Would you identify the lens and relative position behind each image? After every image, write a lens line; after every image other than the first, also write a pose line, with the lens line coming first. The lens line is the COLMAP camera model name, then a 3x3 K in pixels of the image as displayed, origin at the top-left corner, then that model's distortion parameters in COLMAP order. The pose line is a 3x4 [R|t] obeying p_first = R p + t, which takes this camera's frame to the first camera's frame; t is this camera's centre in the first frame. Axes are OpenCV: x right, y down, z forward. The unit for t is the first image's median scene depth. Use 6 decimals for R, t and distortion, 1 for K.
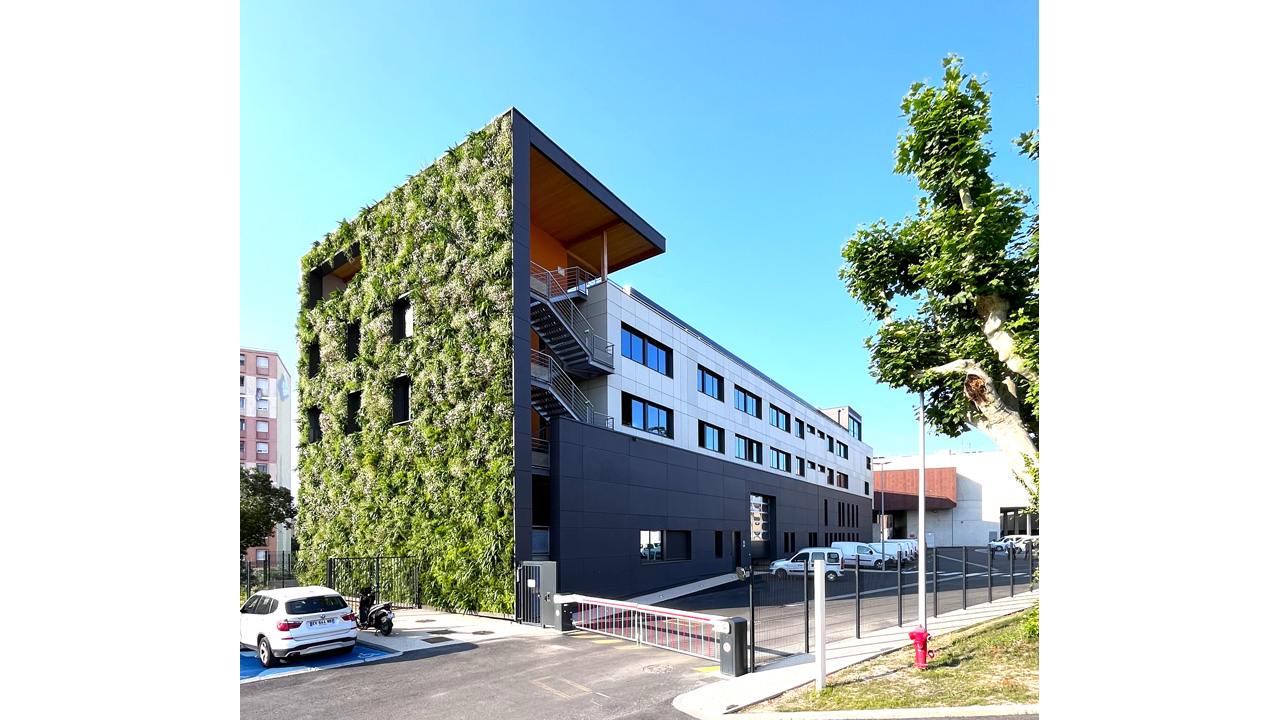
lens RADIAL K [[522.8, 0, 638.4], [0, 522.8, 532.5], [0, 0, 1]] dist [-0.001540, -0.000109]
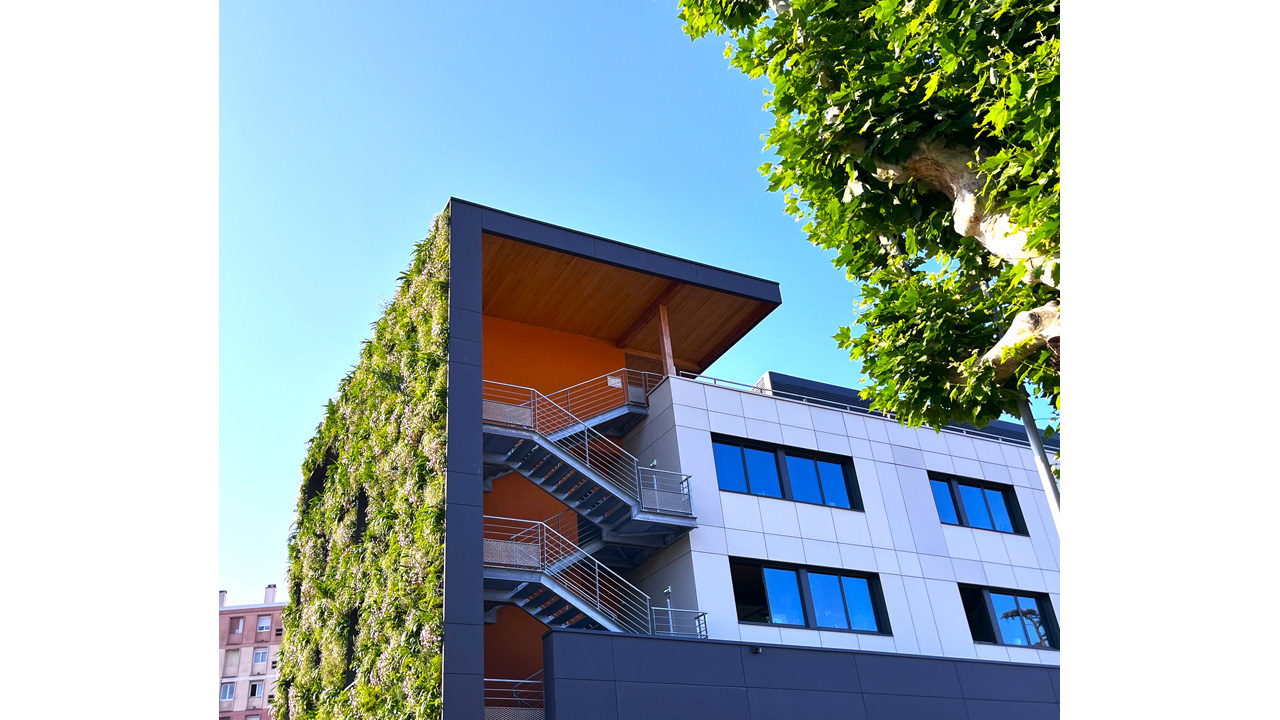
lens RADIAL K [[923.5, 0, 573.6], [0, 923.5, 359.9], [0, 0, 1]] dist [0.037355, 0.001027]
pose [[0.875558, -0.280260, -0.393512, 0.292200], [0.054193, 0.866371, -0.496452, 0.005040], [0.480063, 0.413347, 0.773747, 0.174643]]
